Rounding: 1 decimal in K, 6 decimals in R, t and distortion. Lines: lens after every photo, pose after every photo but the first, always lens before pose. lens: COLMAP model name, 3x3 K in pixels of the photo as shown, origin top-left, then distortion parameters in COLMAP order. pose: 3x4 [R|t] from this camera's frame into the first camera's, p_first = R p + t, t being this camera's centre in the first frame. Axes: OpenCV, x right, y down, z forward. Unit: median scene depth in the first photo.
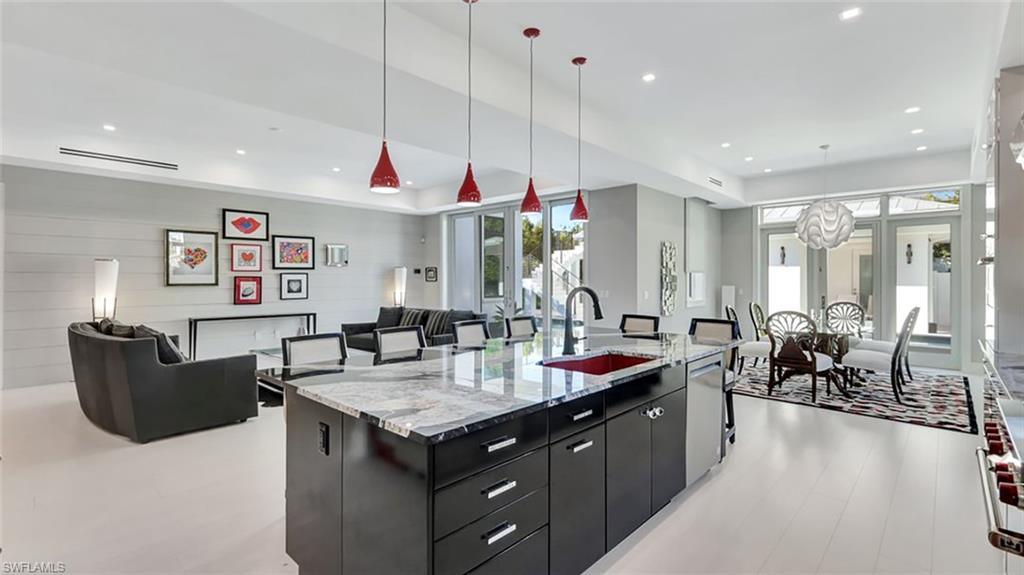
lens RADIAL K [[462.7, 0, 509.1], [0, 462.7, 276.5], [0, 0, 1]] dist [-0.000013, 0.000033]
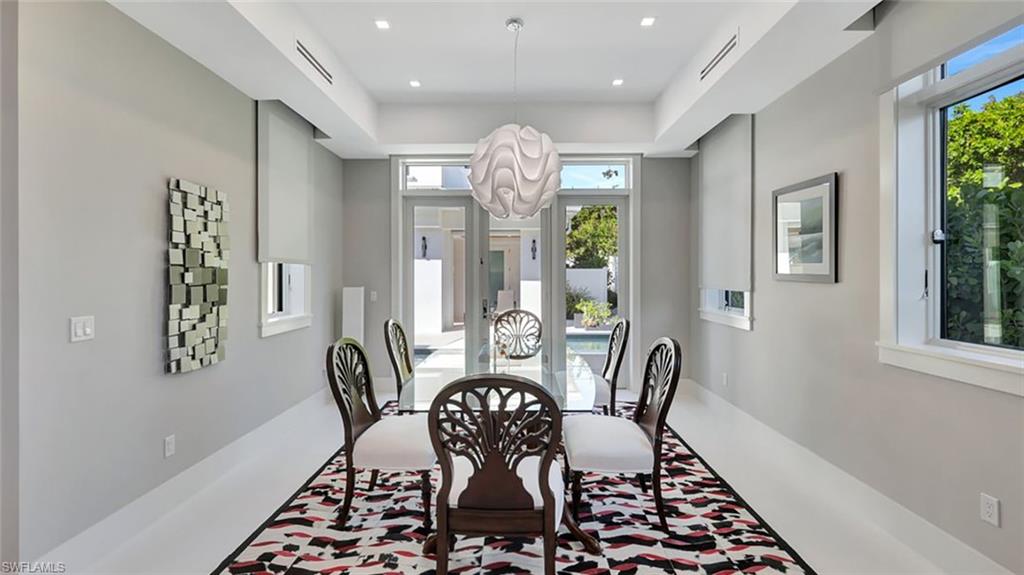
lens RADIAL K [[462.7, 0, 509.1], [0, 462.7, 276.5], [0, 0, 1]] dist [-0.000013, 0.000033]
pose [[0.743702, -0.007754, 0.668466, 0.259855], [0.002404, 0.999957, 0.008925, 0.002170], [-0.668507, -0.005030, 0.743689, 0.491649]]
